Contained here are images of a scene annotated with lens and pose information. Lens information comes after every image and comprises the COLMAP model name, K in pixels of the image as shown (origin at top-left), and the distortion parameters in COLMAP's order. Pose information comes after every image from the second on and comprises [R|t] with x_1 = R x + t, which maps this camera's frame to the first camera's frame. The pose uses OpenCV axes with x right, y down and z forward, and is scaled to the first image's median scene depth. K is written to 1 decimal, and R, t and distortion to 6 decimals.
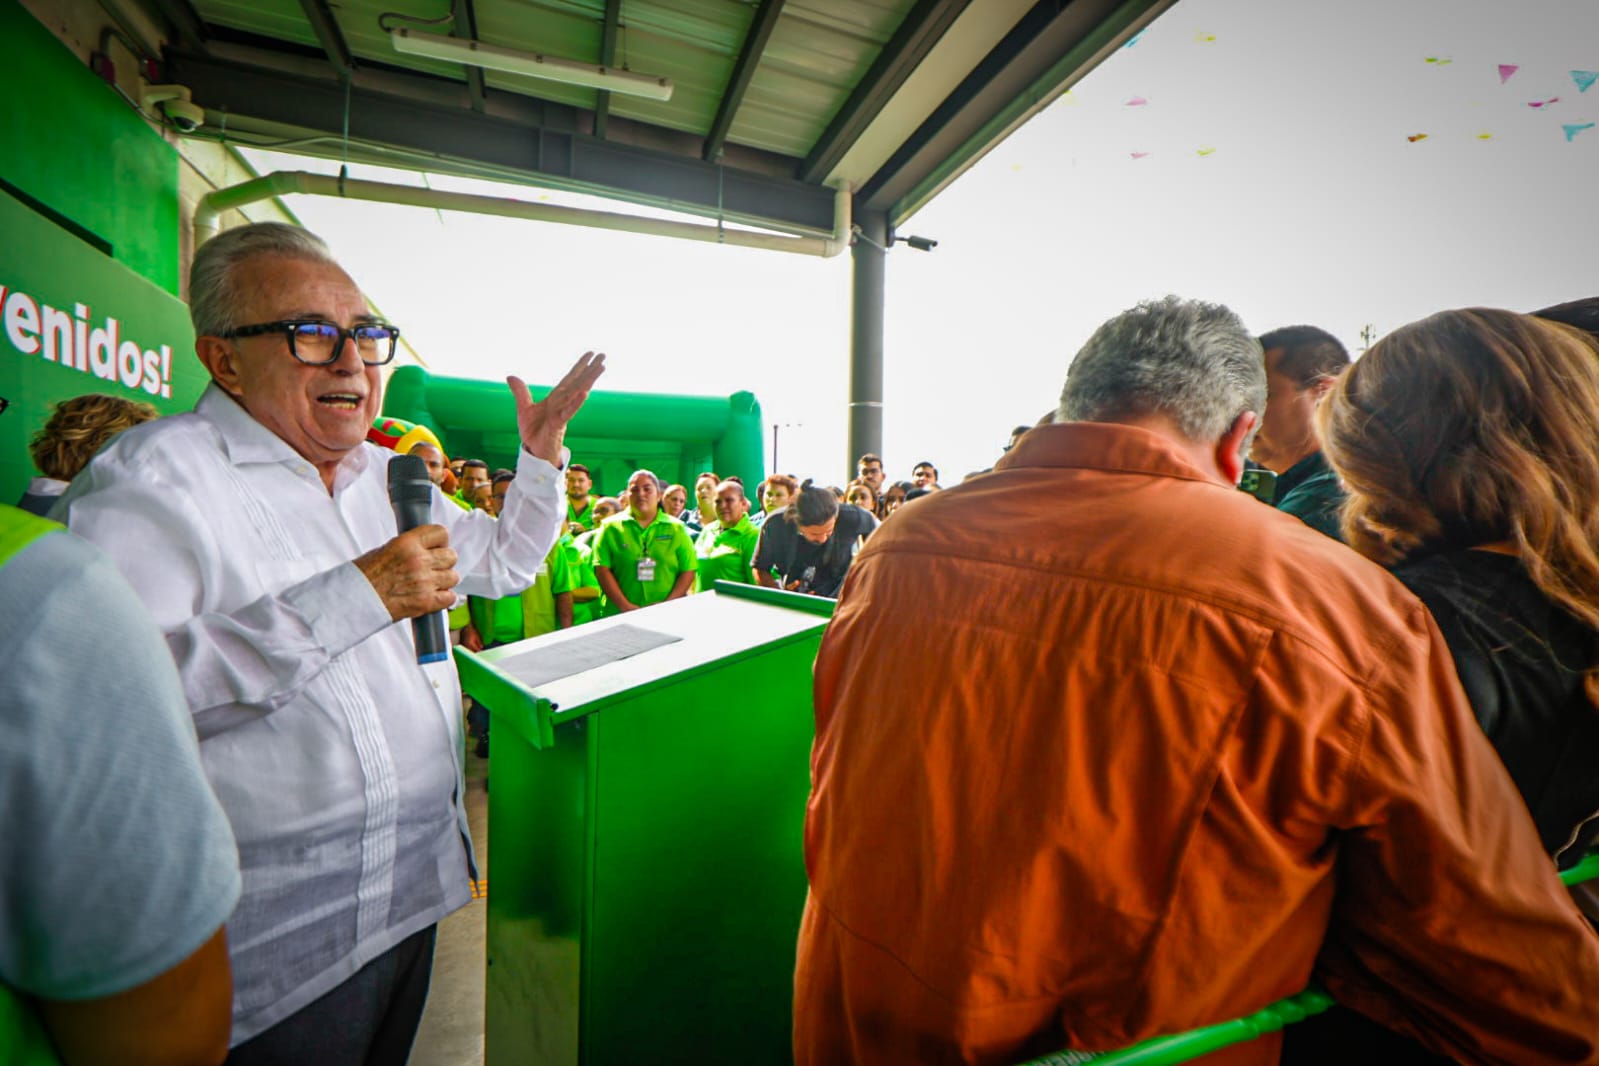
lens RADIAL K [[721.3, 0, 814.9], [0, 721.3, 539.4], [0, 0, 1]] dist [-0.034550, 0.004470]
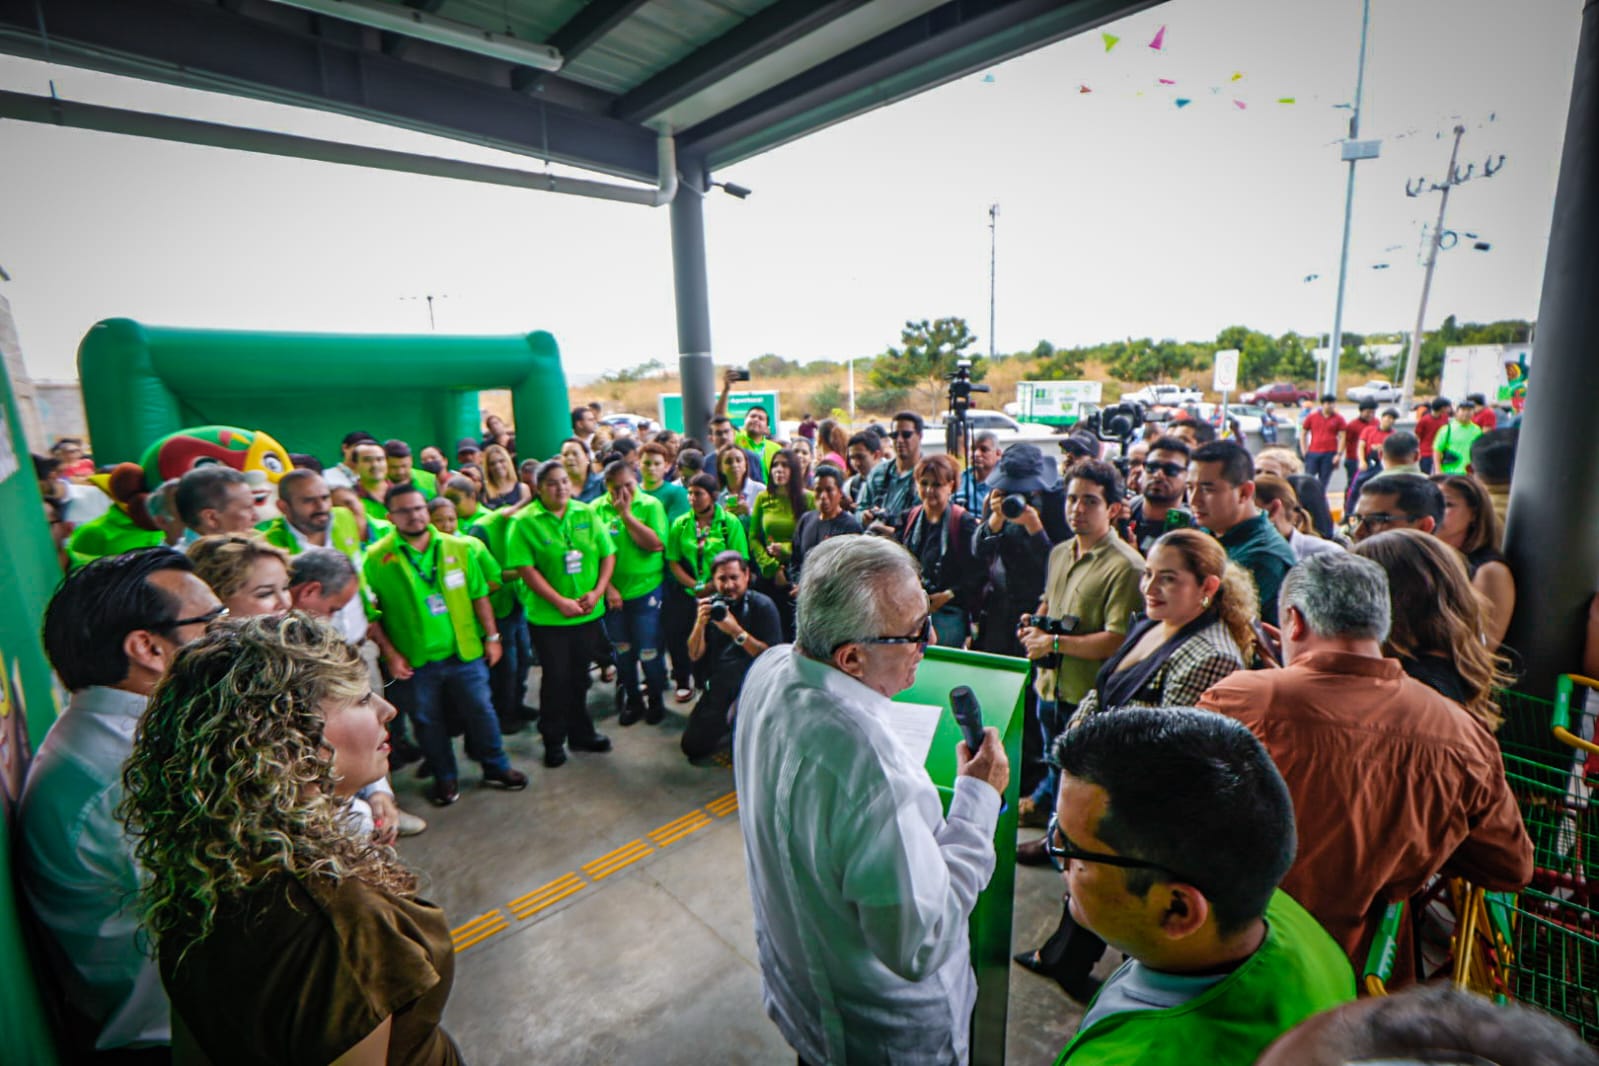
lens RADIAL K [[712.1, 0, 799.5], [0, 712.1, 533.0], [0, 0, 1]] dist [-0.016225, -0.000035]
pose [[0.911187, -0.133004, 0.389932, -0.281538], [0.061893, 0.979906, 0.189612, -0.145191], [-0.407316, -0.148638, 0.901111, -0.031249]]
